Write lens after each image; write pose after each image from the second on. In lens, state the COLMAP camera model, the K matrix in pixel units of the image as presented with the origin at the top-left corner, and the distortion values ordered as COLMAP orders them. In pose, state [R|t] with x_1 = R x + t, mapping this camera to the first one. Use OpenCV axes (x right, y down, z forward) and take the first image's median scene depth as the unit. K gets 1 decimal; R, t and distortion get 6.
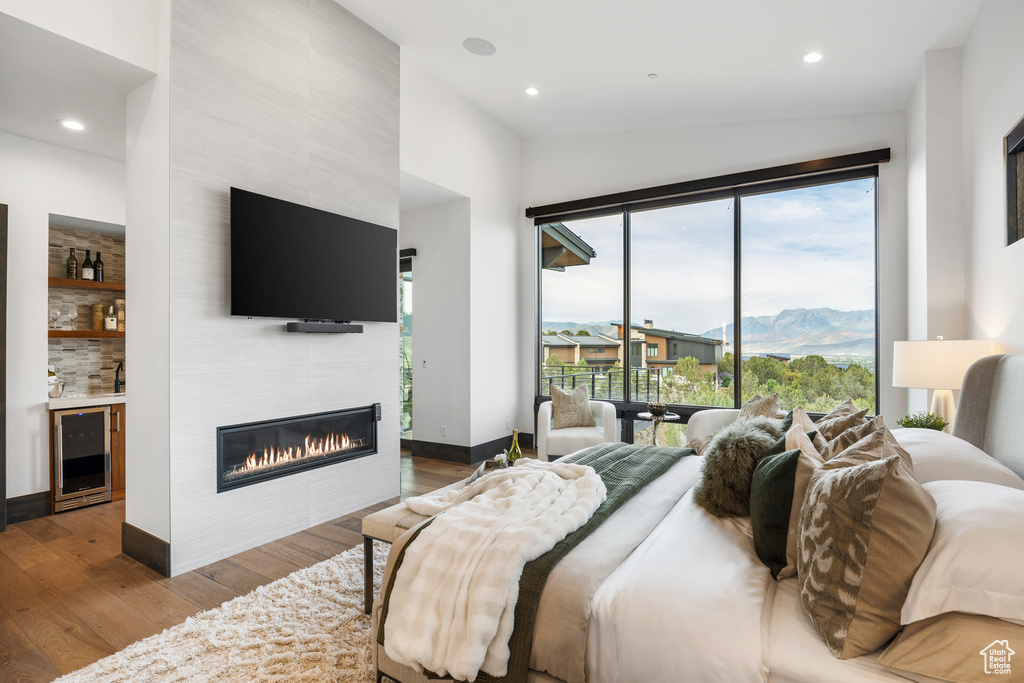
lens RADIAL K [[483.4, 0, 512.0], [0, 483.4, 341.5], [0, 0, 1]] dist [-0.008164, 0.000650]
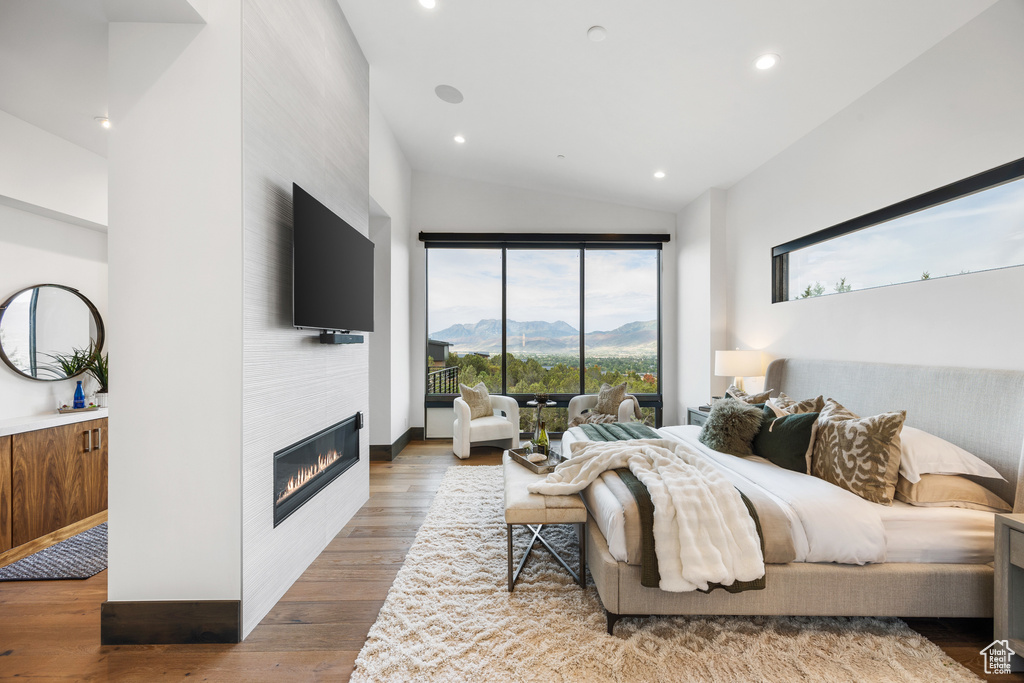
lens RADIAL K [[405.7, 0, 512.0], [0, 405.7, 341.5], [0, 0, 1]] dist [0.013761, -0.000214]
pose [[0.840979, 0.006119, 0.541033, -0.582285], [-0.004463, 0.999980, -0.004372, -0.021354], [-0.541049, 0.001262, 0.840990, 0.122525]]
